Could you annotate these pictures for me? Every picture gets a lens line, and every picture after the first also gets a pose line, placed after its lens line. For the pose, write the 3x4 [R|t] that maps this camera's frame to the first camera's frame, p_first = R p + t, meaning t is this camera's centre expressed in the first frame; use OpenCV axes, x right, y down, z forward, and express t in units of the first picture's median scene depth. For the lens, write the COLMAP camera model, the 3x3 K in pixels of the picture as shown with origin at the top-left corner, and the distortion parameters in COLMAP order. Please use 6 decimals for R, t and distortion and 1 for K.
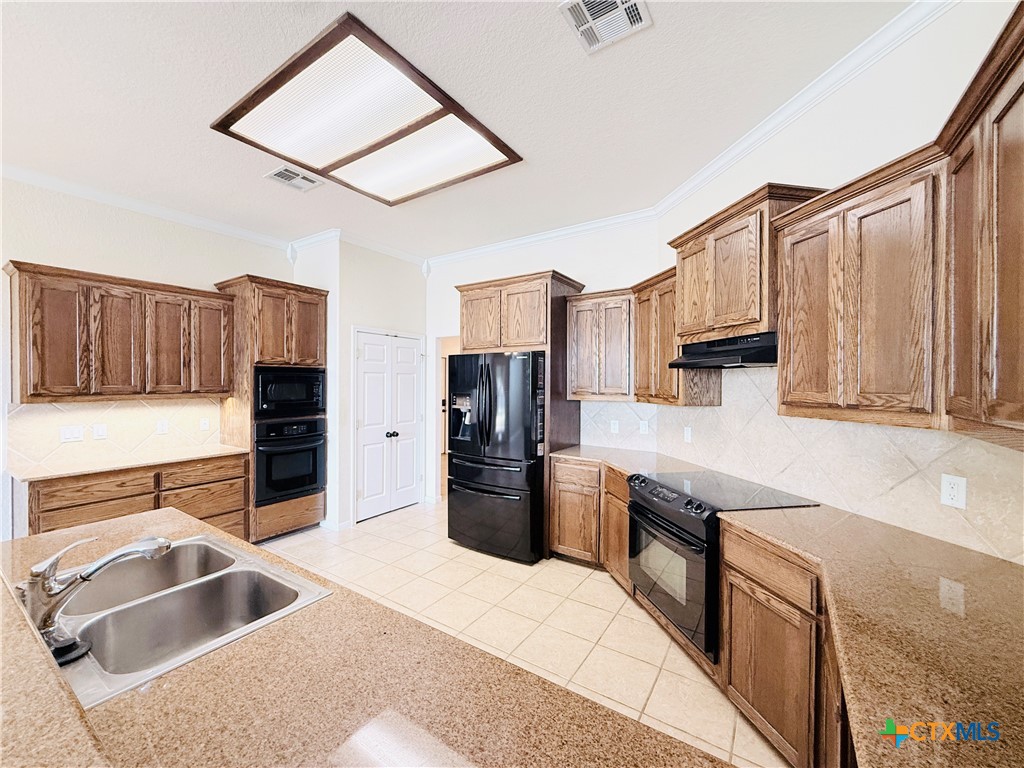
lens RADIAL K [[410.2, 0, 511.4], [0, 410.2, 383.1], [0, 0, 1]] dist [0.007101, 0.000169]
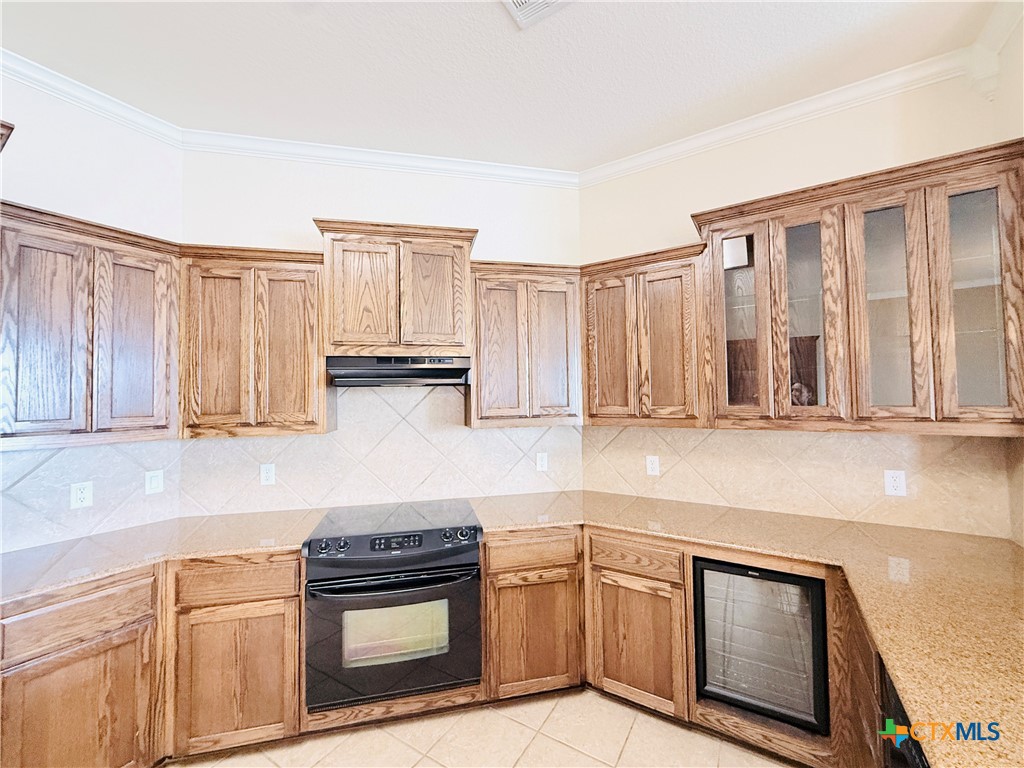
lens RADIAL K [[410.2, 0, 510.6], [0, 410.2, 385.5], [0, 0, 1]] dist [0.007101, 0.000169]
pose [[-0.021175, 0.024071, 0.999486, -0.422503], [0.015812, 0.999593, -0.023738, -0.012828], [-0.999651, 0.015301, -0.021547, 0.751737]]
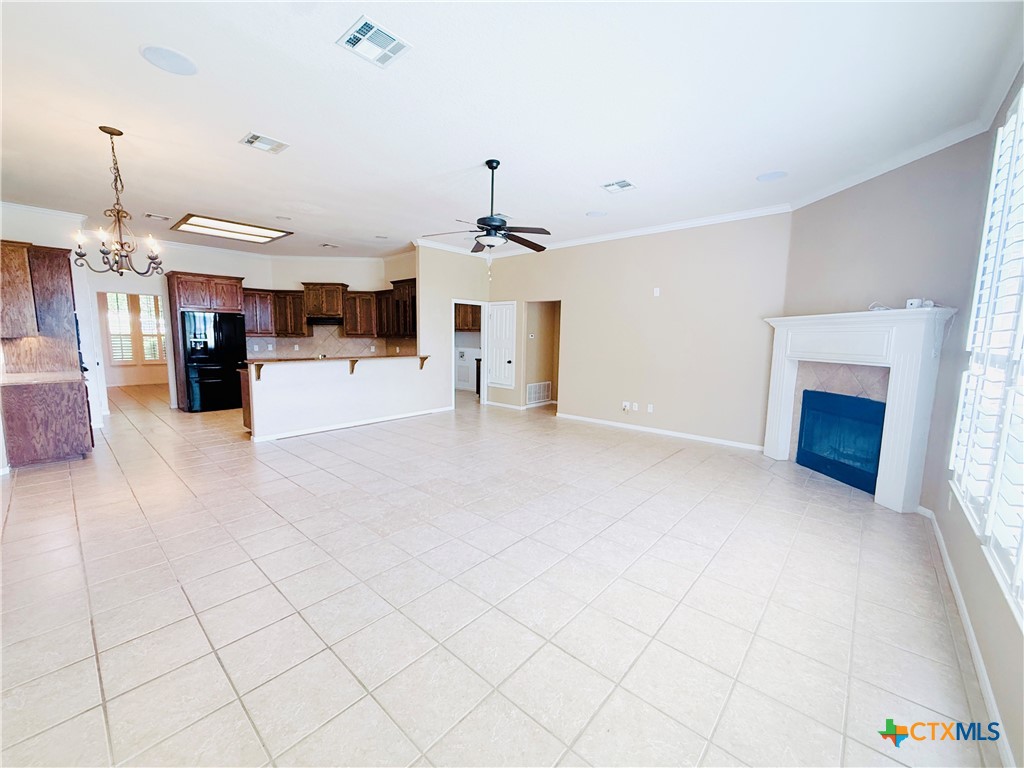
lens RADIAL K [[410.2, 0, 510.0], [0, 410.2, 382.5], [0, 0, 1]] dist [0.007101, 0.000169]
pose [[0.146558, -0.114973, 0.982498, -2.808735], [-0.009265, 0.993019, 0.117586, 0.022859], [-0.989159, -0.026336, 0.144470, -1.126707]]
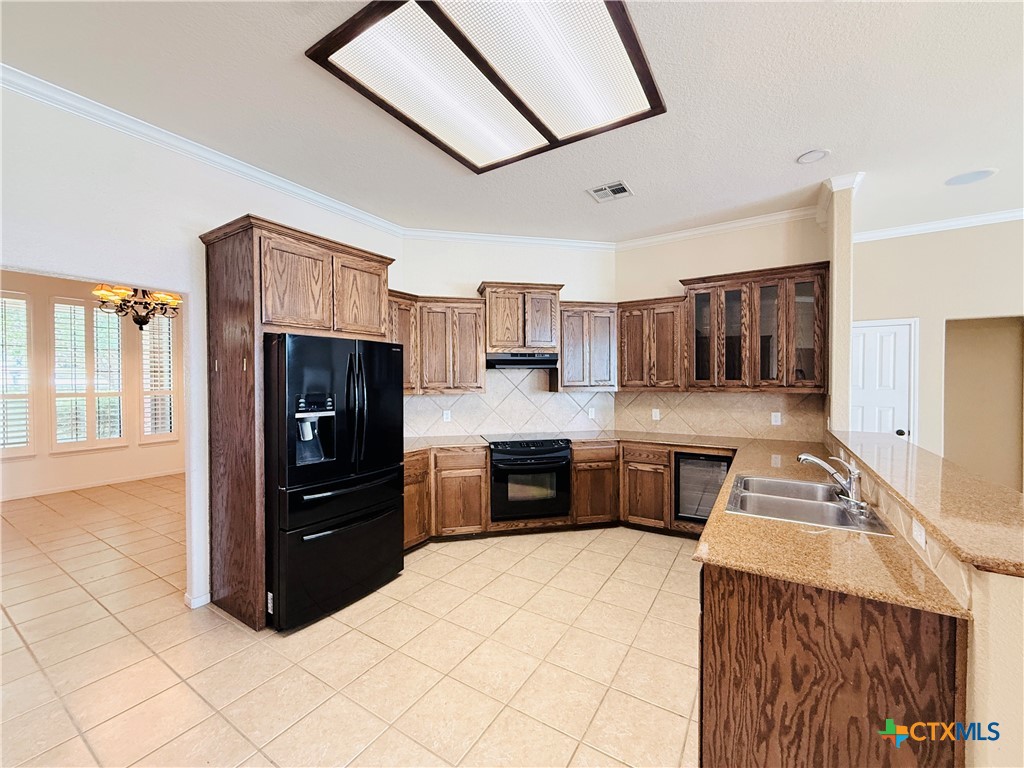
lens RADIAL K [[410.2, 0, 511.2], [0, 410.2, 385.7], [0, 0, 1]] dist [0.007101, 0.000169]
pose [[-0.019305, -0.017200, 0.999666, -1.222523], [0.007376, 0.999822, 0.017345, 0.003318], [-0.999786, 0.007708, -0.019175, 1.058907]]
